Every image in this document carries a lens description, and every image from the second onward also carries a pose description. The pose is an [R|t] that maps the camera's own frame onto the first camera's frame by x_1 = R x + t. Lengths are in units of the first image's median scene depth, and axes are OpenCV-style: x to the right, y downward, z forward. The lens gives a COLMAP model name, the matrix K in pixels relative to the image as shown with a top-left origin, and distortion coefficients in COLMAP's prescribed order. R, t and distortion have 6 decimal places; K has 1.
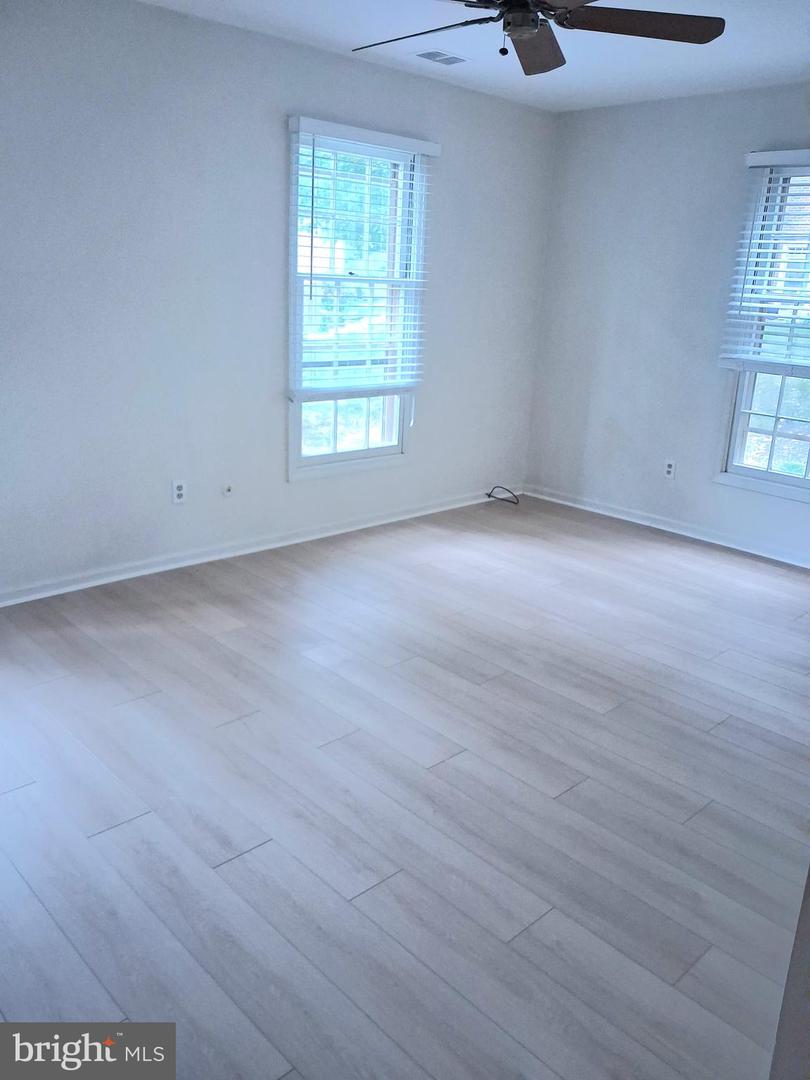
lens RADIAL K [[862.6, 0, 409.7], [0, 862.6, 538.7], [0, 0, 1]] dist [0.051821, -0.014634]
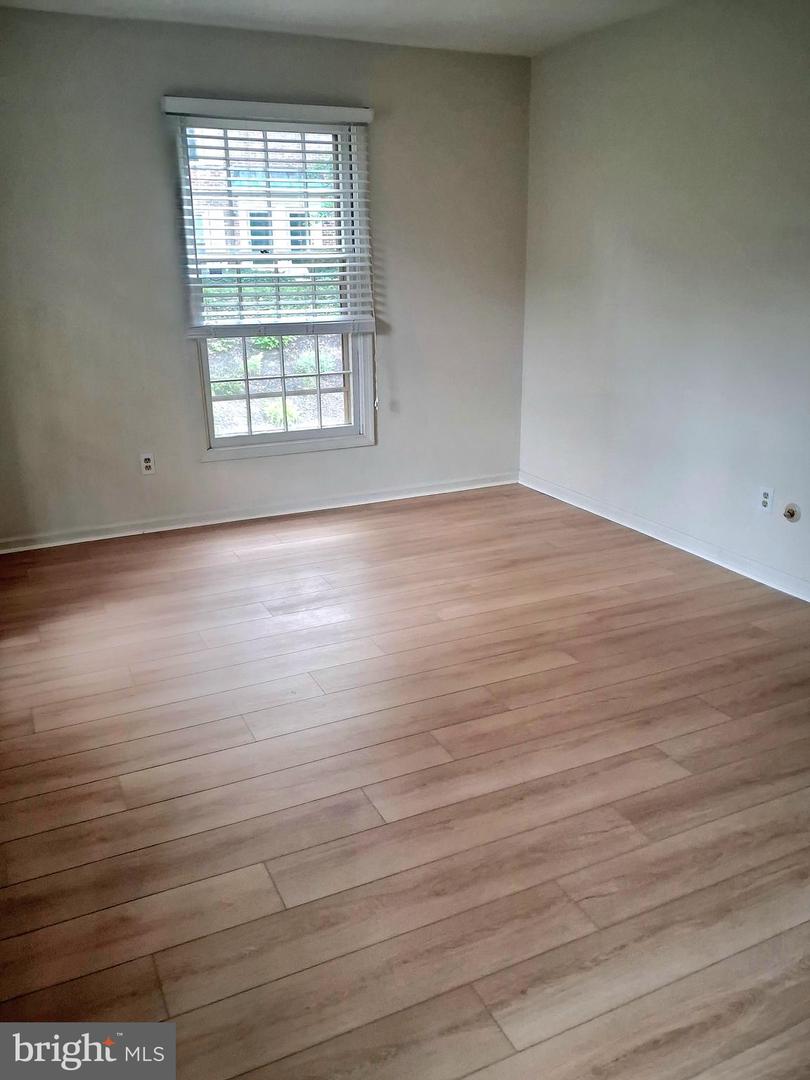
lens RADIAL K [[862.6, 0, 411.4], [0, 862.6, 547.2], [0, 0, 1]] dist [0.051821, -0.014634]
pose [[0.306122, -0.356447, 0.882743, -0.609734], [0.301564, 0.915814, 0.265223, -0.224980], [-0.902966, 0.185013, 0.387842, 0.641288]]
